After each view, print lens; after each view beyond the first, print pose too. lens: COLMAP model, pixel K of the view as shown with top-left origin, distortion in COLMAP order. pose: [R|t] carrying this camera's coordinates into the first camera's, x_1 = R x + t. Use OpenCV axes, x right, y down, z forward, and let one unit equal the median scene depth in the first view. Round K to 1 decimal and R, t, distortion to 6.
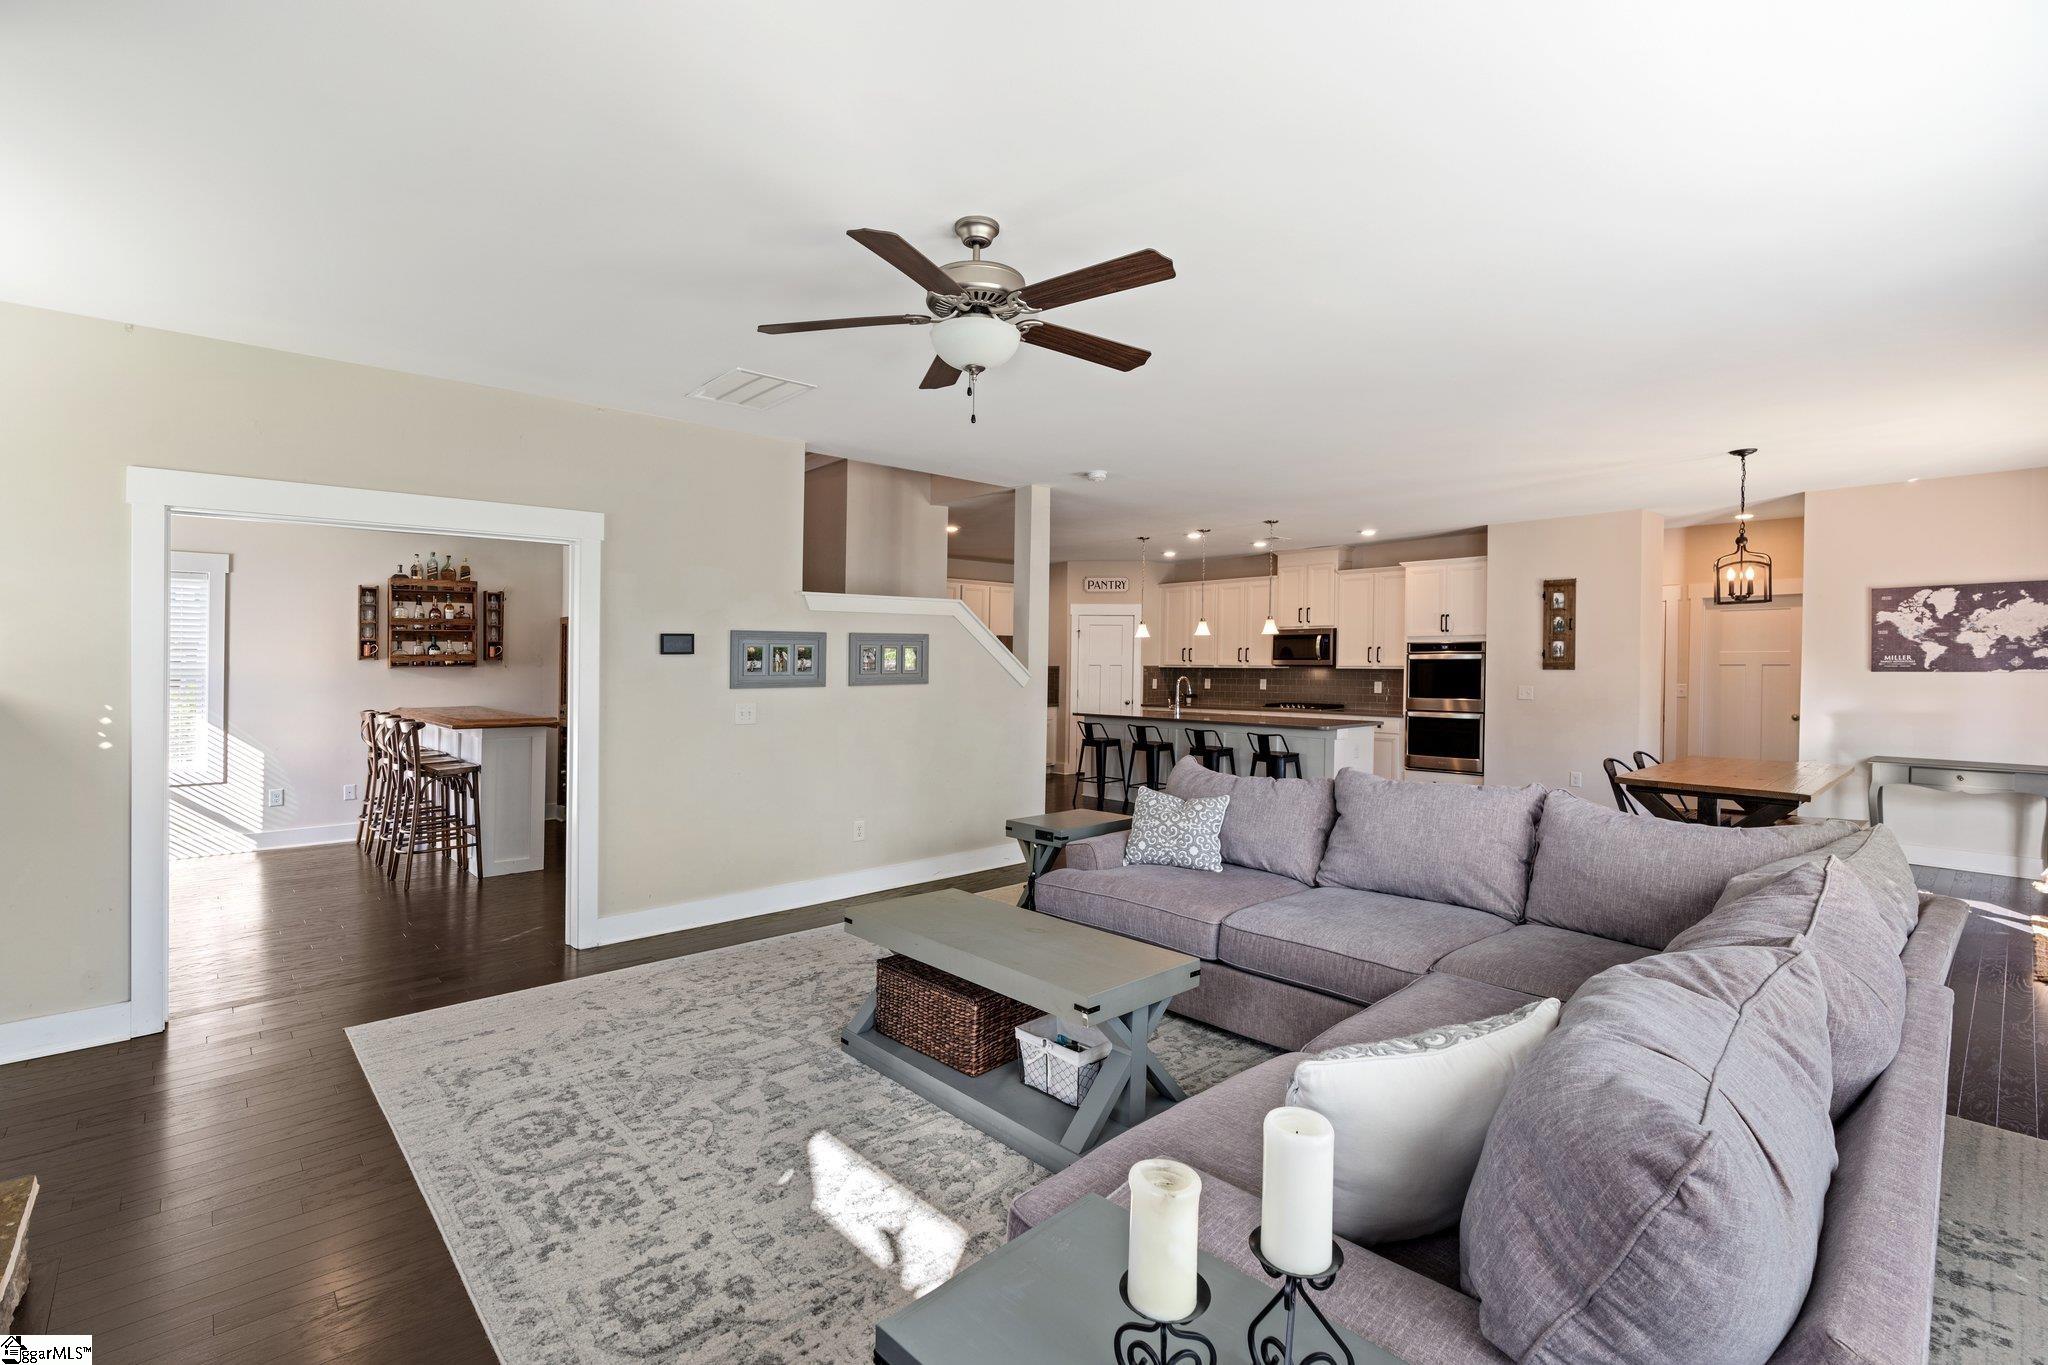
lens RADIAL K [[916.9, 0, 1023.2], [0, 916.9, 640.5], [0, 0, 1]] dist [-0.008829, 0.000887]
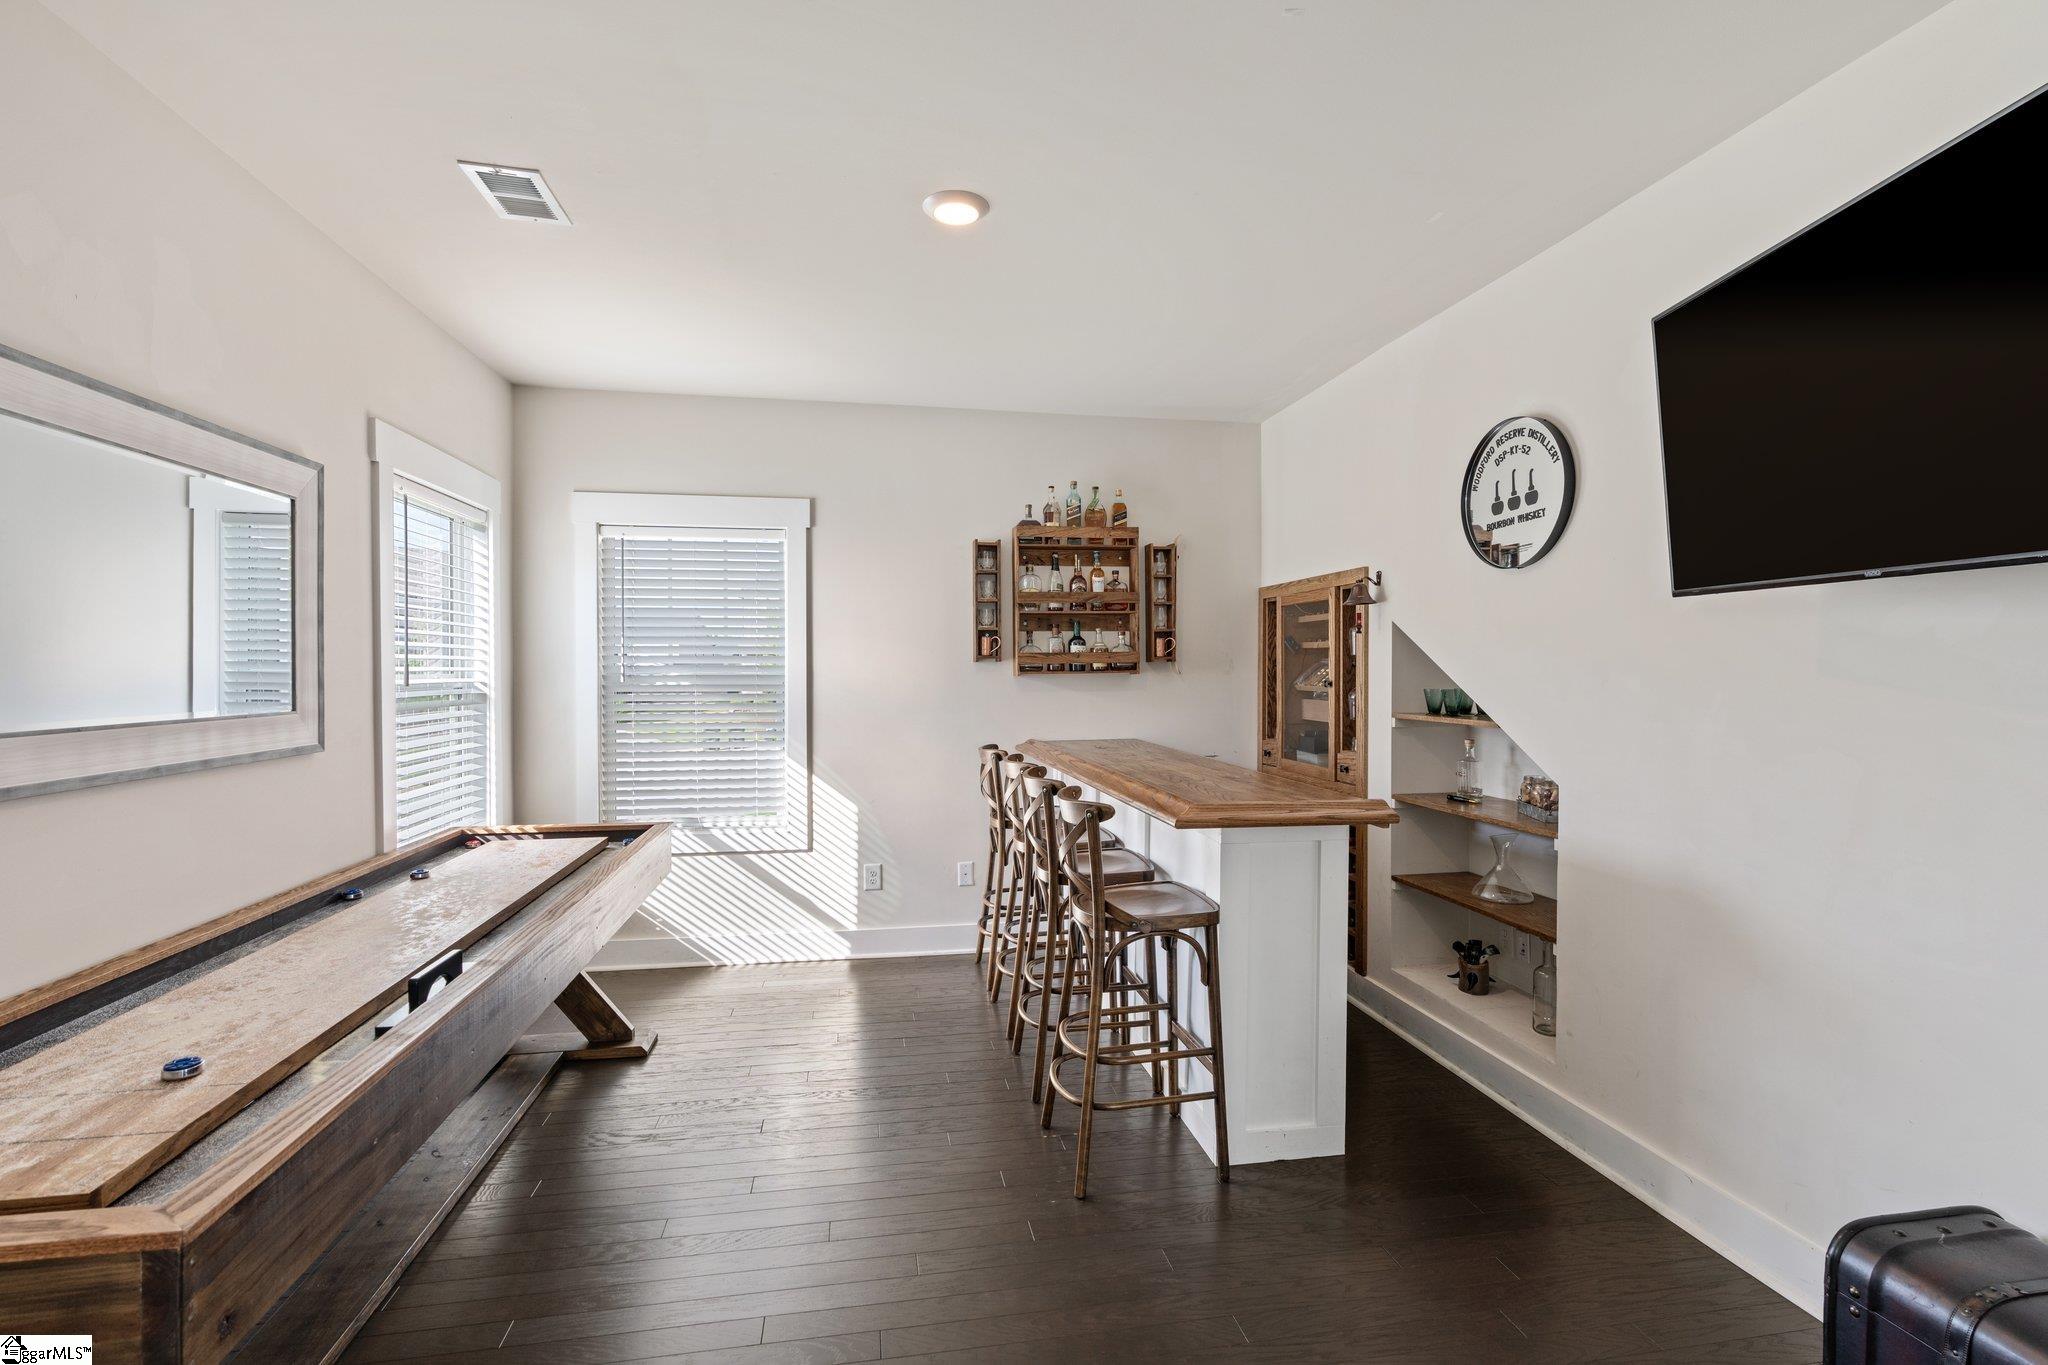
lens RADIAL K [[916.9, 0, 1019.3], [0, 916.9, 678.4], [0, 0, 1]] dist [-0.008829, 0.000887]
pose [[0.837932, 0.002727, -0.545768, -0.354279], [0.013552, 0.999575, 0.025801, 0.016733], [0.545606, -0.029016, 0.837539, 0.482631]]
